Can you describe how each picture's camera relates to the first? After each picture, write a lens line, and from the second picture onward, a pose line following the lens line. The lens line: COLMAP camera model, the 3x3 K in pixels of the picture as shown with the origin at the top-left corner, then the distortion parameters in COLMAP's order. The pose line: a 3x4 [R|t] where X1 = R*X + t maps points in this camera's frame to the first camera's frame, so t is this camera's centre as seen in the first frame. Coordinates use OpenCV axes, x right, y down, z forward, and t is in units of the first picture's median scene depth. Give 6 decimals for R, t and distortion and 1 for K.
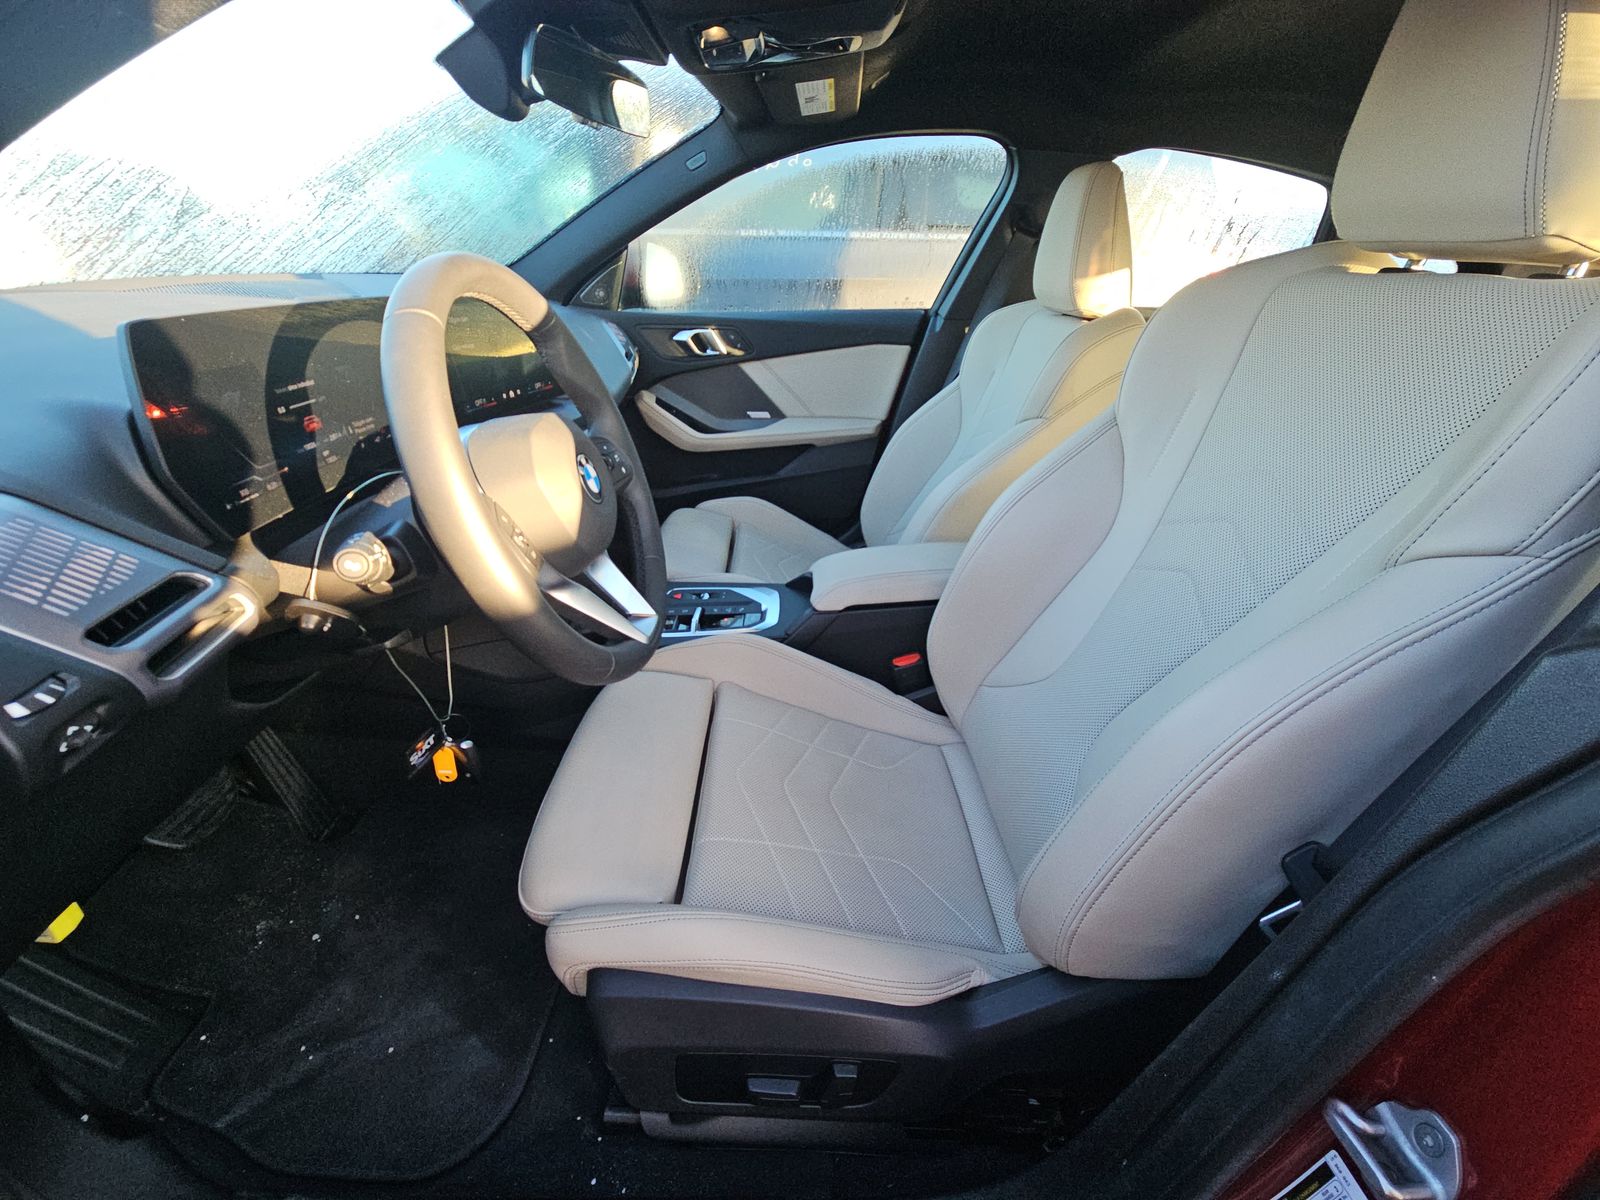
lens RADIAL K [[638.6, 0, 798.3], [0, 638.6, 609.5], [0, 0, 1]] dist [-0.008395, -0.000270]
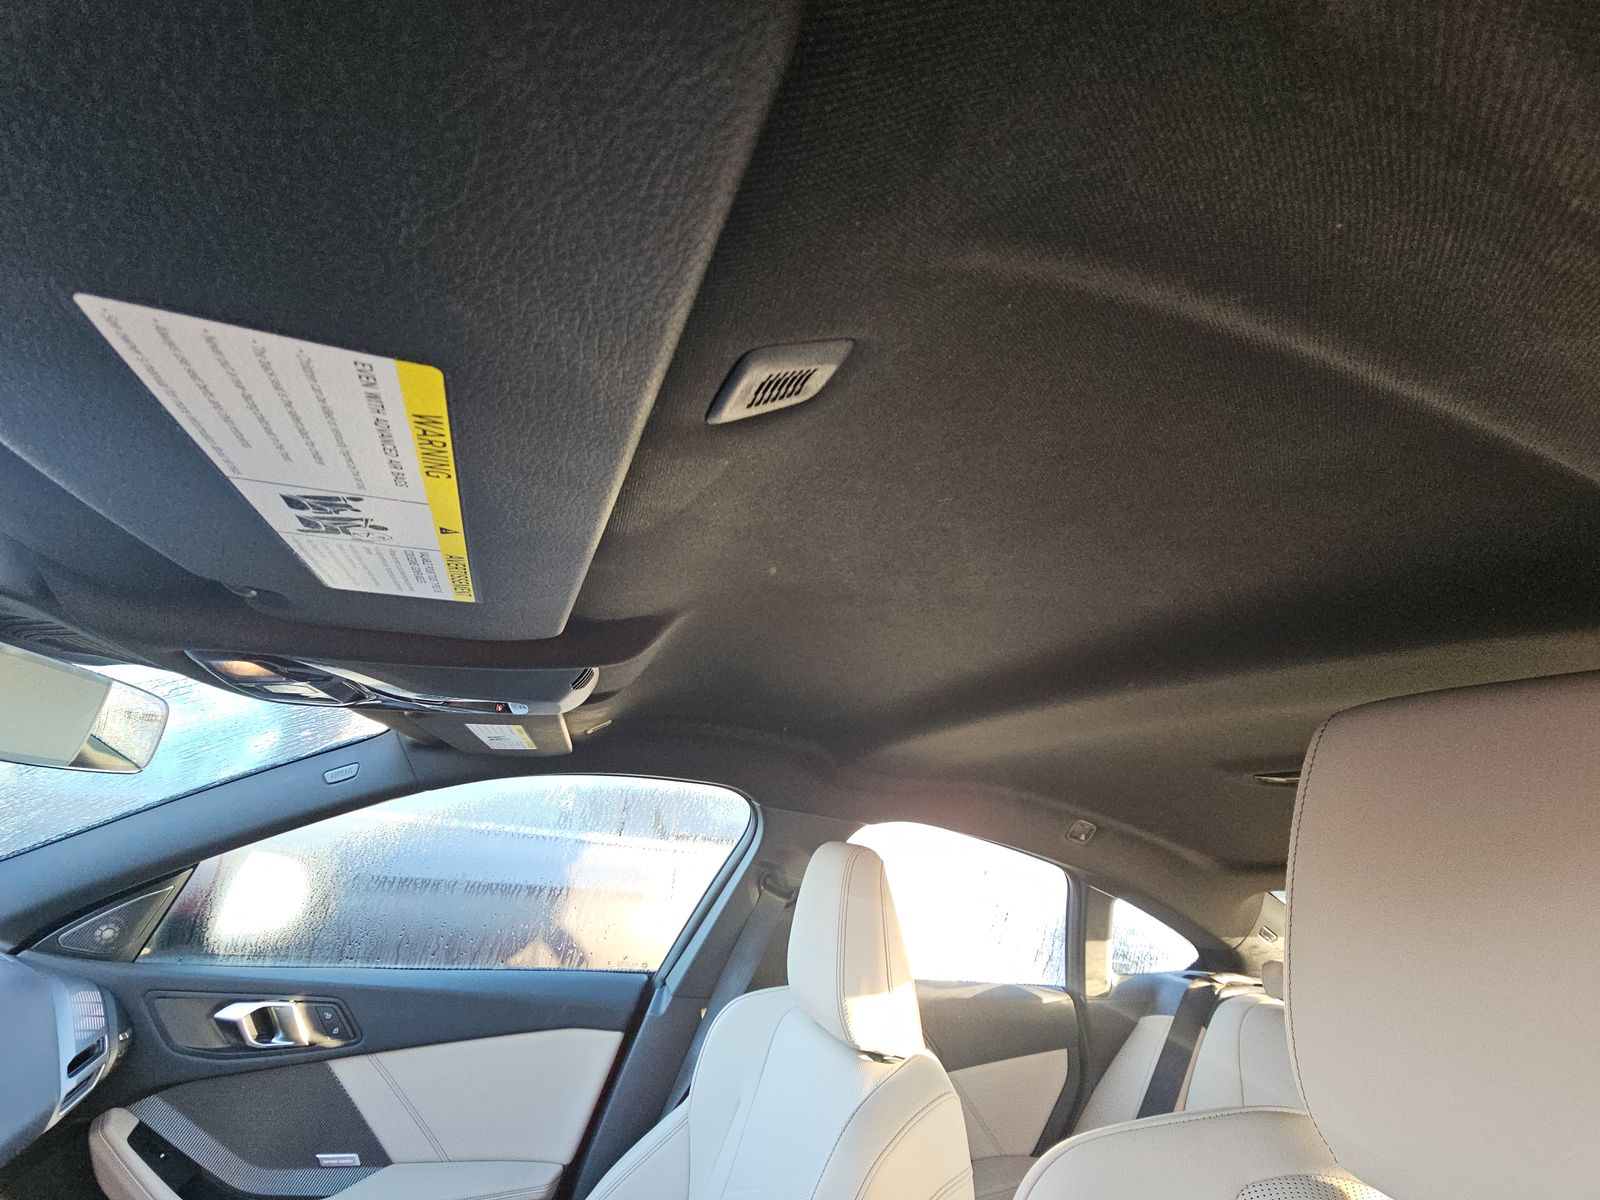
lens RADIAL K [[638.6, 0, 798.4], [0, 638.6, 605.5], [0, 0, 1]] dist [-0.008395, -0.000270]
pose [[0.942047, 0.187052, 0.278493, 0.079253], [0.077939, 0.685391, -0.723992, -0.222242], [-0.326301, 0.703740, 0.631092, 0.191183]]
